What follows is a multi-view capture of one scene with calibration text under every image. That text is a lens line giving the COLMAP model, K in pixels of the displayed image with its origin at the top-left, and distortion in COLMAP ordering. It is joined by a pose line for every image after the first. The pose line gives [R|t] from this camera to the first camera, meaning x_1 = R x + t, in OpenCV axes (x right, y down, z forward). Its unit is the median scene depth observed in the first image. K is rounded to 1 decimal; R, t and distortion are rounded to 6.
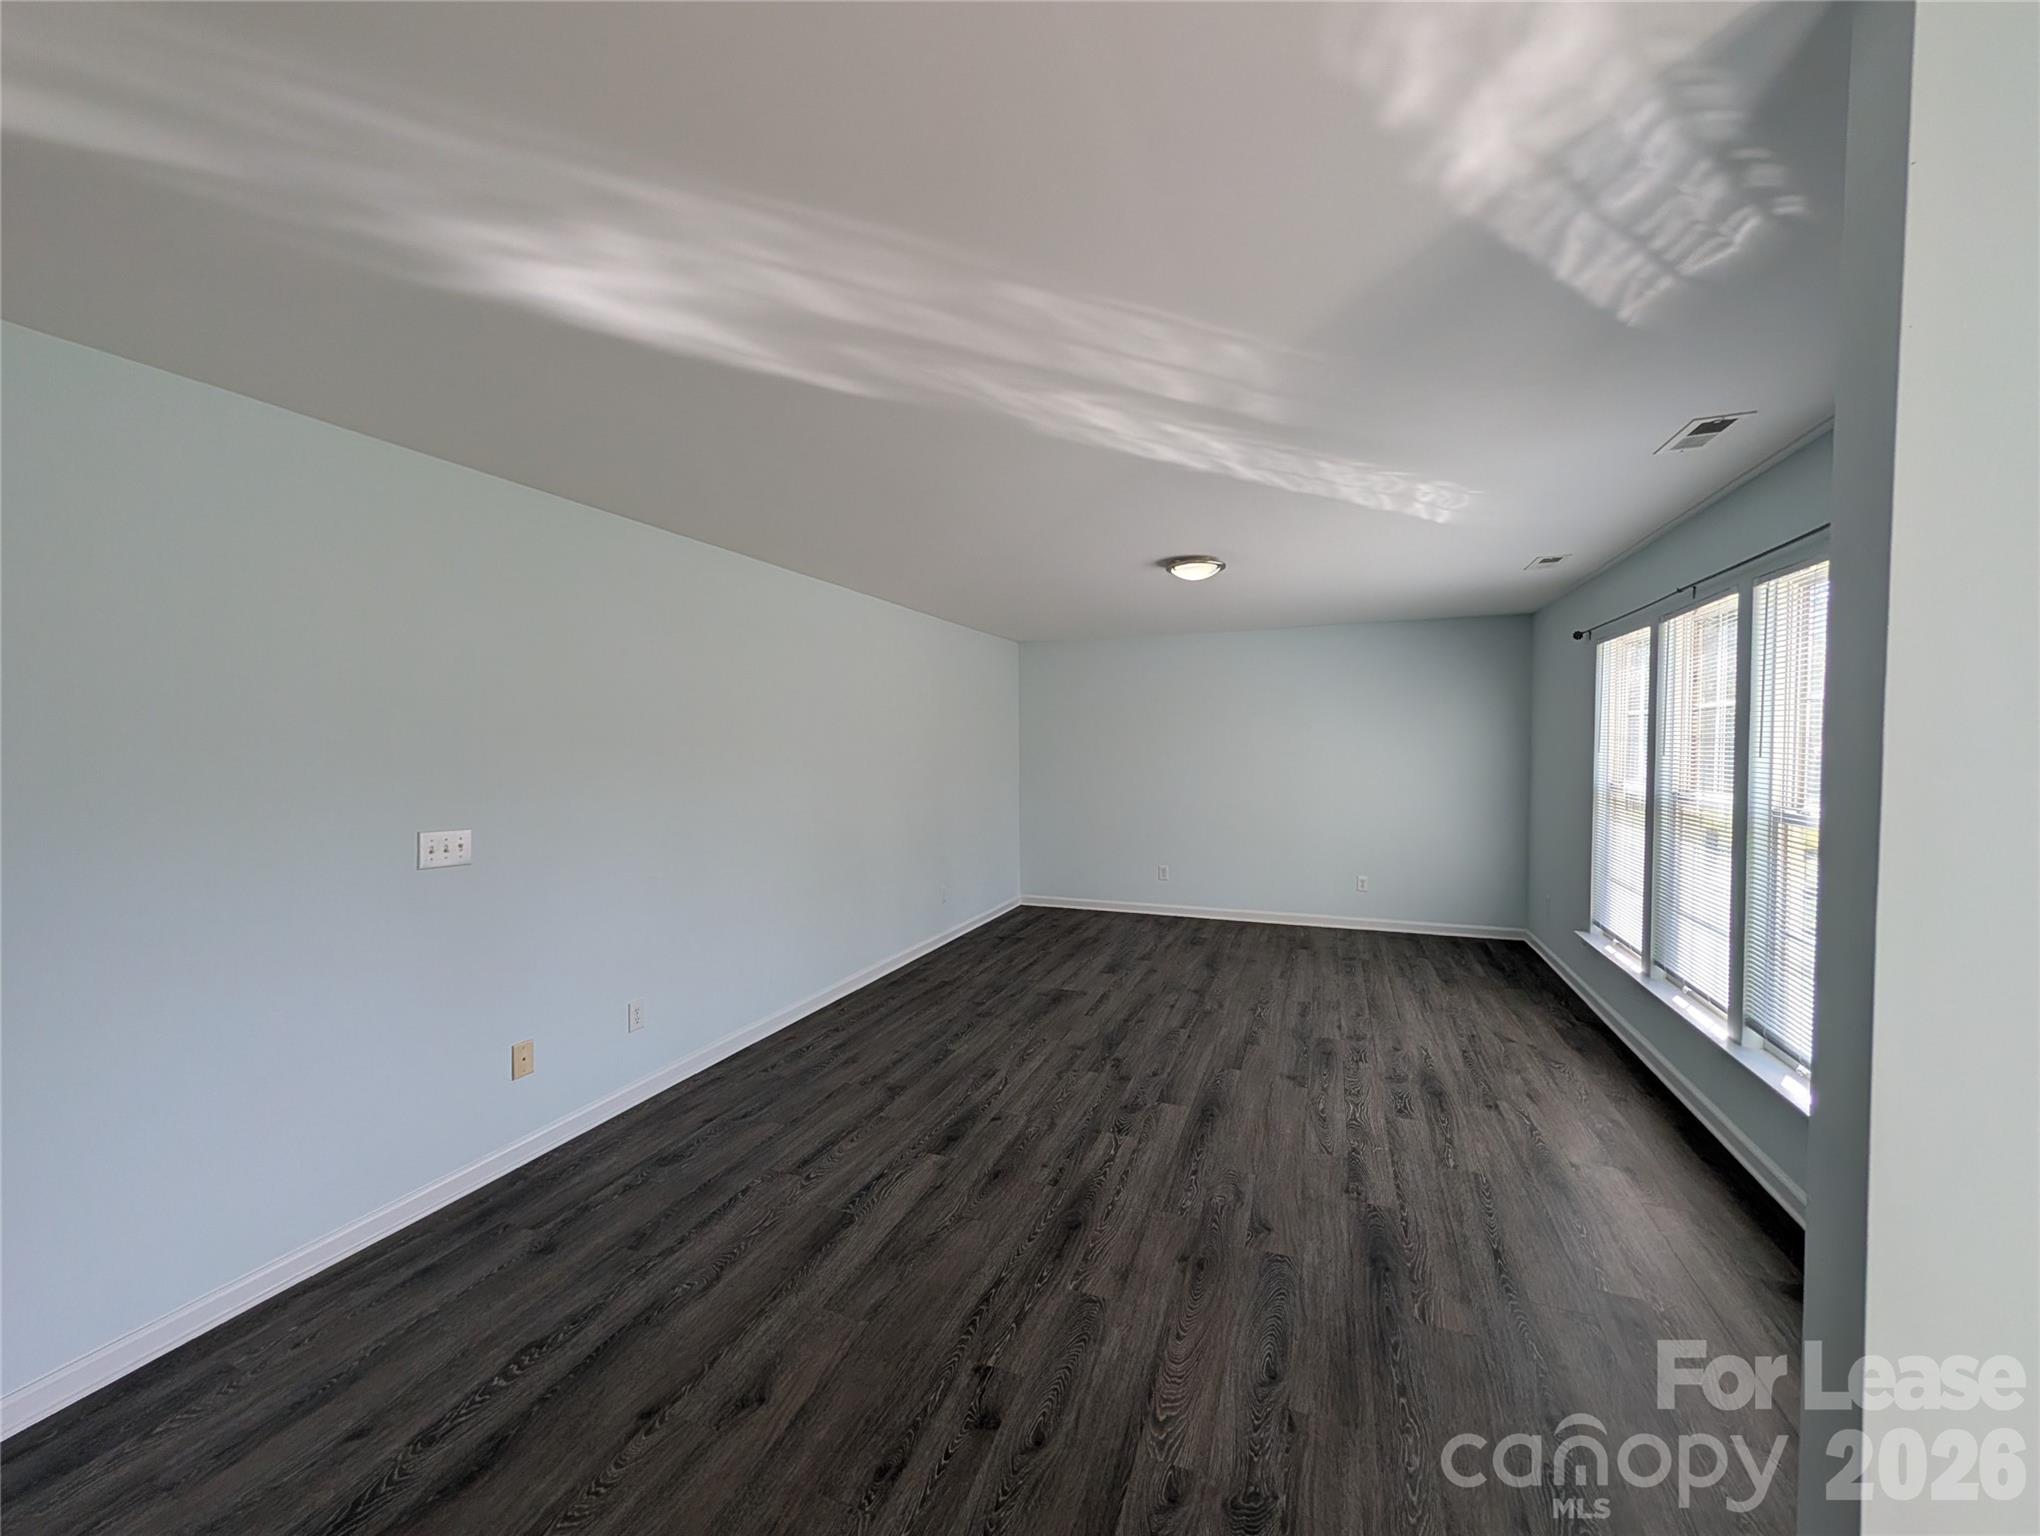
lens RADIAL K [[789.7, 0, 1017.5], [0, 789.7, 768.0], [0, 0, 1]] dist [-0.002585, -0.000255]
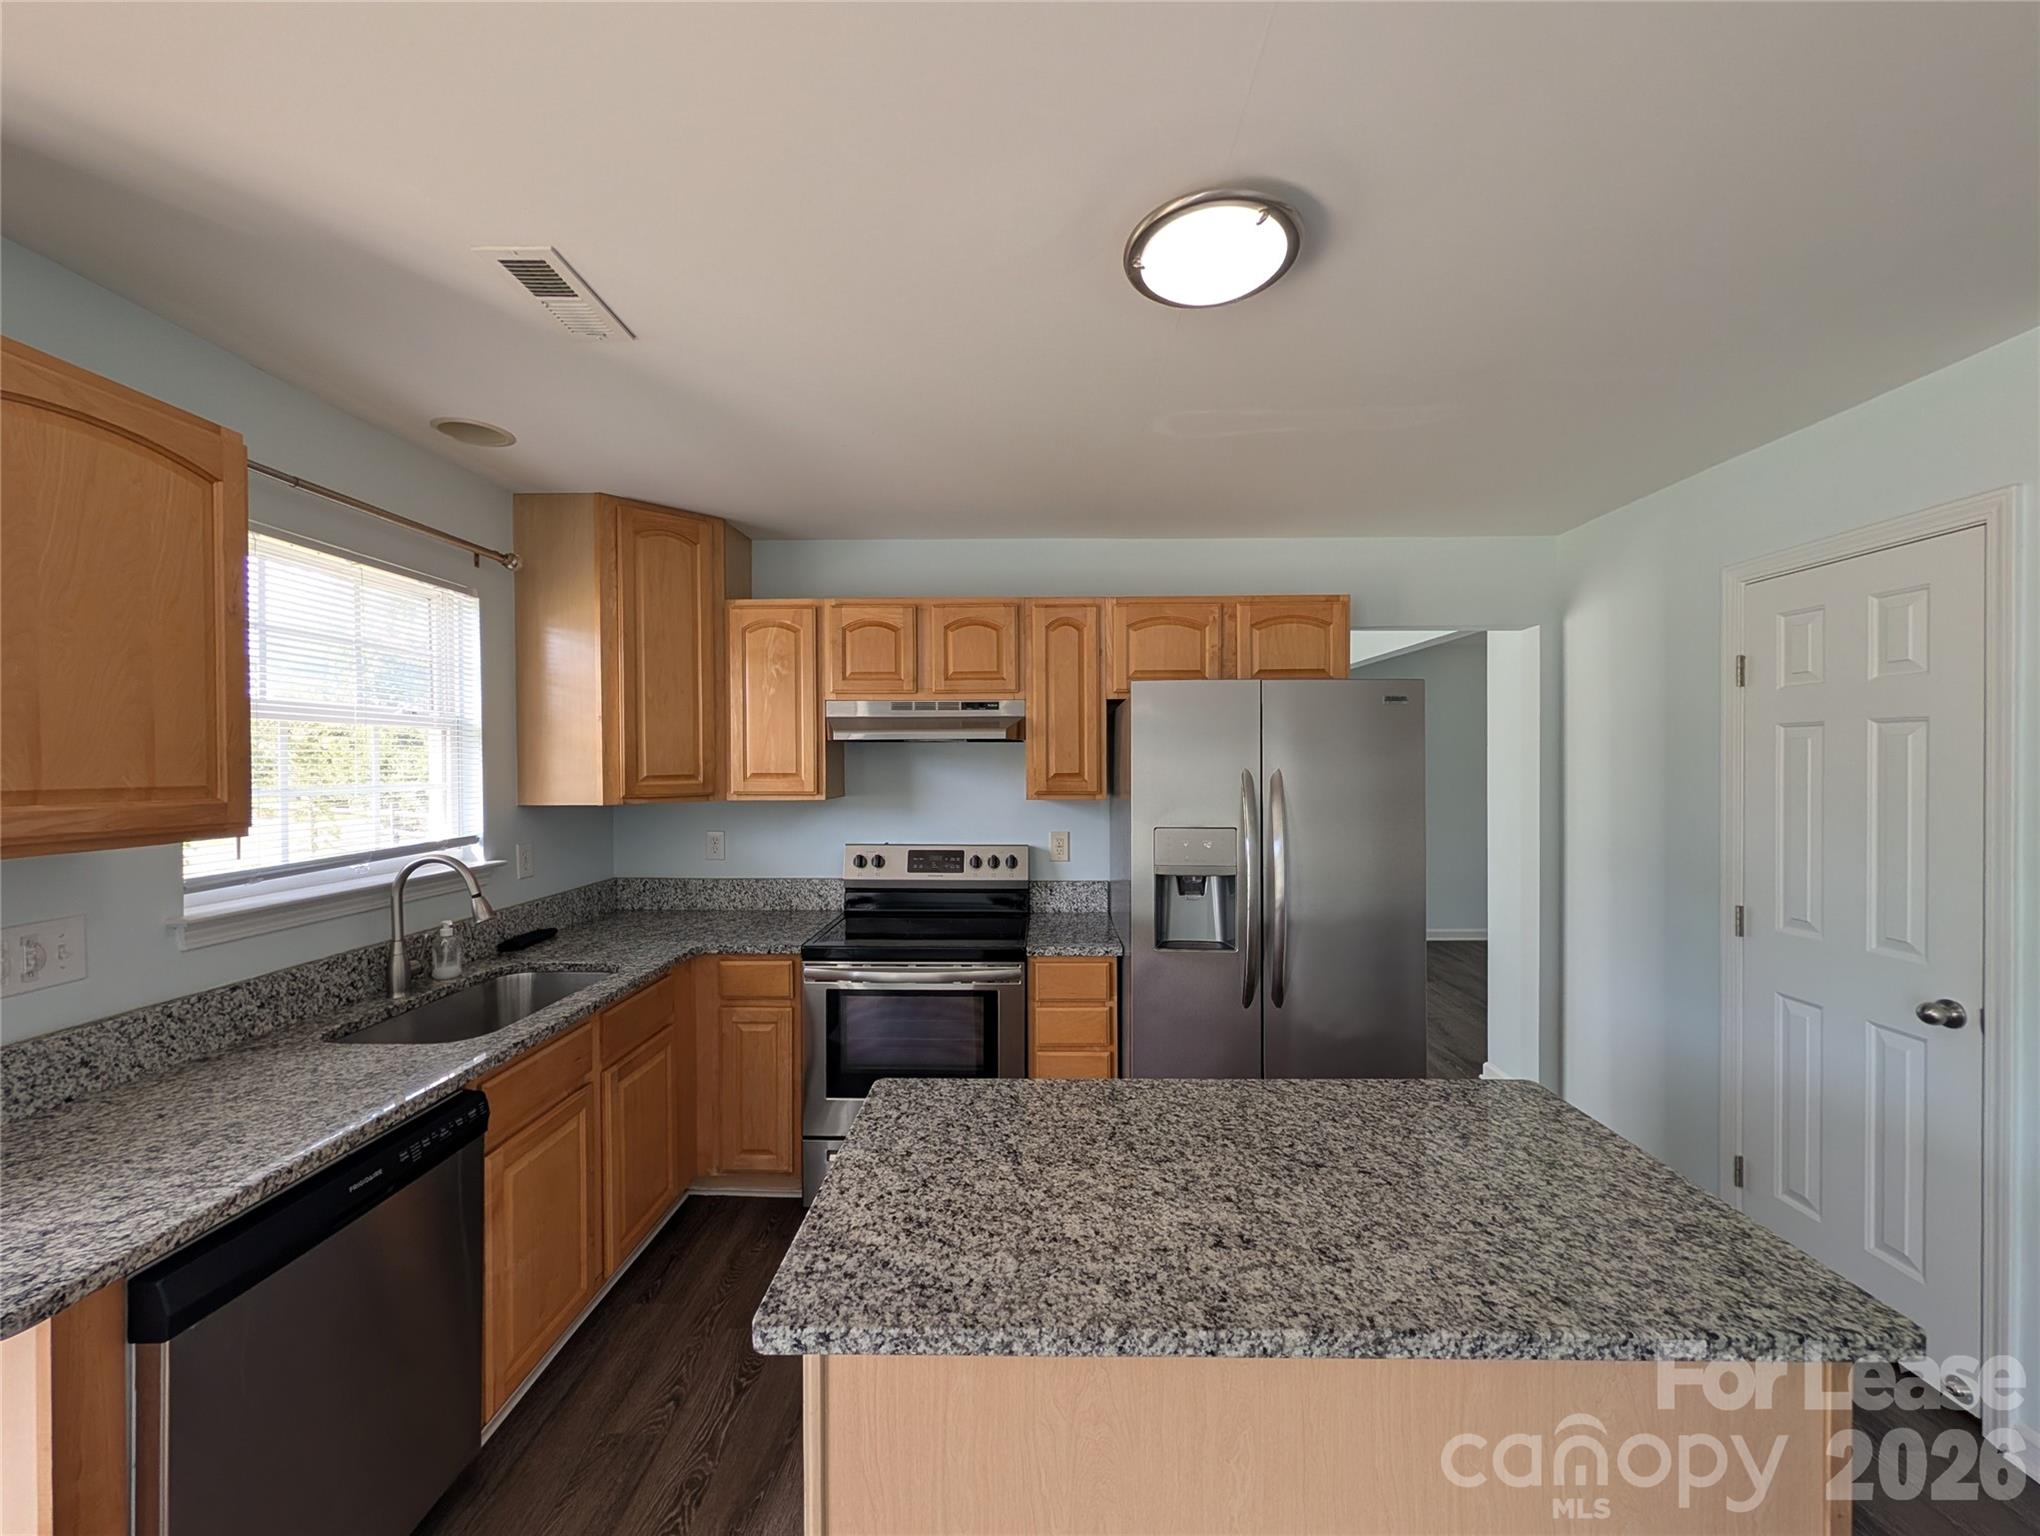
lens RADIAL K [[789.7, 0, 1022.9], [0, 789.7, 765.0], [0, 0, 1]] dist [-0.002585, -0.000255]
pose [[-0.933852, 0.010604, -0.357501, -0.046932], [-0.004995, 0.999076, 0.042683, -0.048180], [0.357624, 0.041645, -0.932937, 1.509470]]
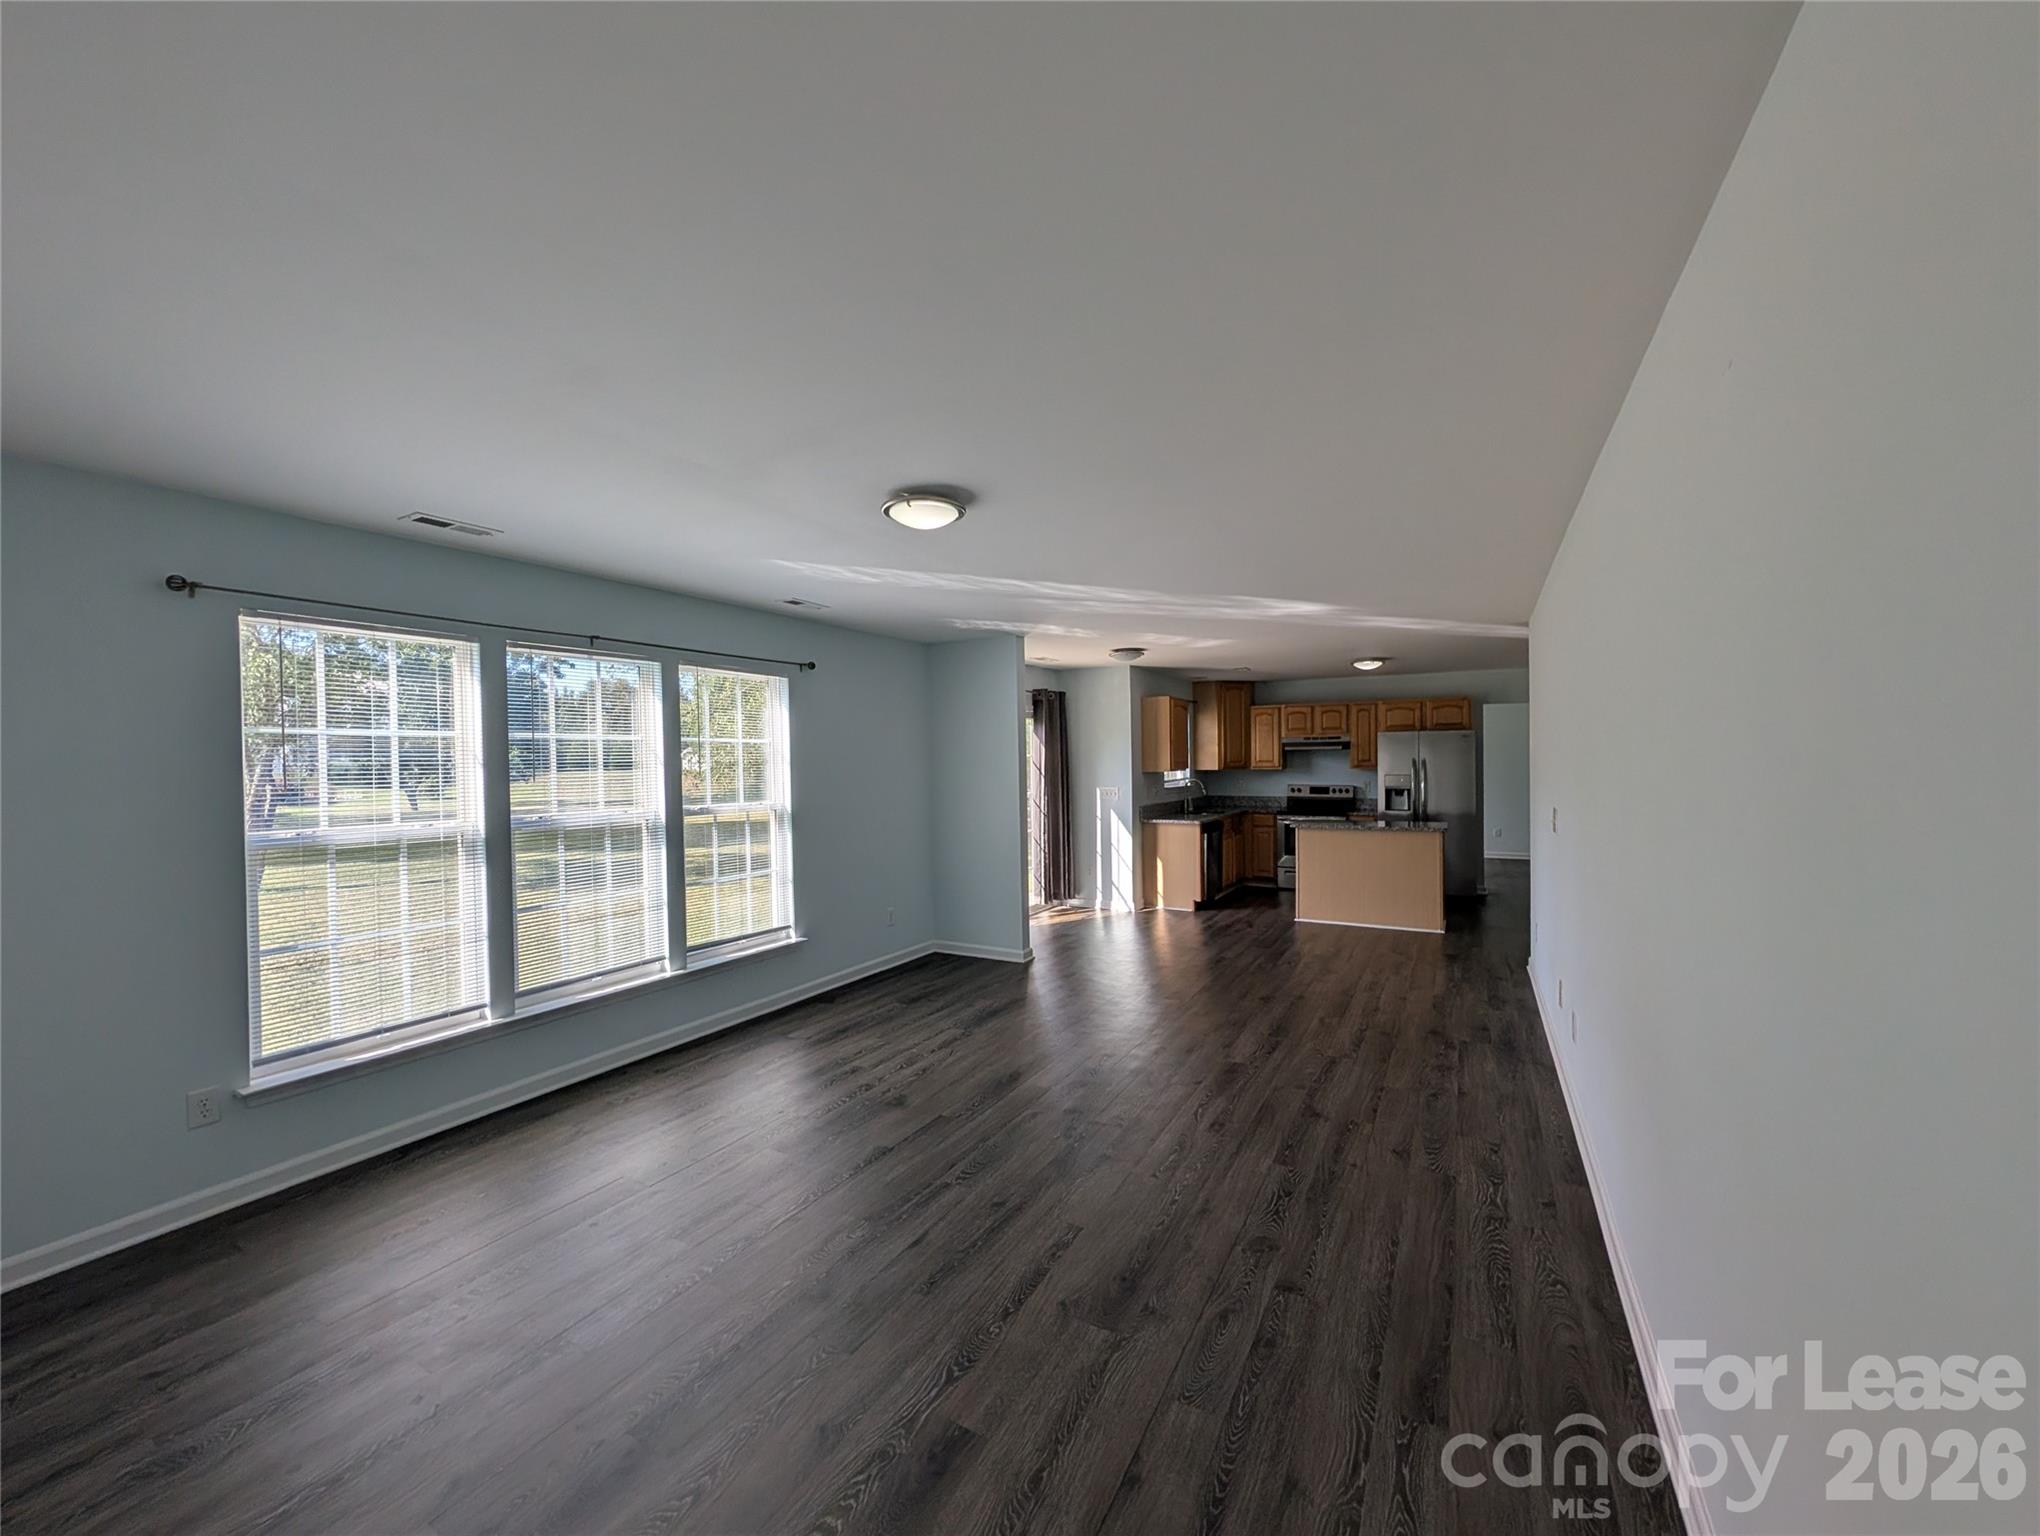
lens RADIAL K [[789.7, 0, 1022.8], [0, 789.7, 785.2], [0, 0, 1]] dist [-0.002585, -0.000255]
pose [[-0.990430, 0.015739, 0.137116, 0.057079], [0.024513, 0.997741, 0.062540, -0.063787], [-0.135822, 0.065302, -0.988579, 2.006185]]
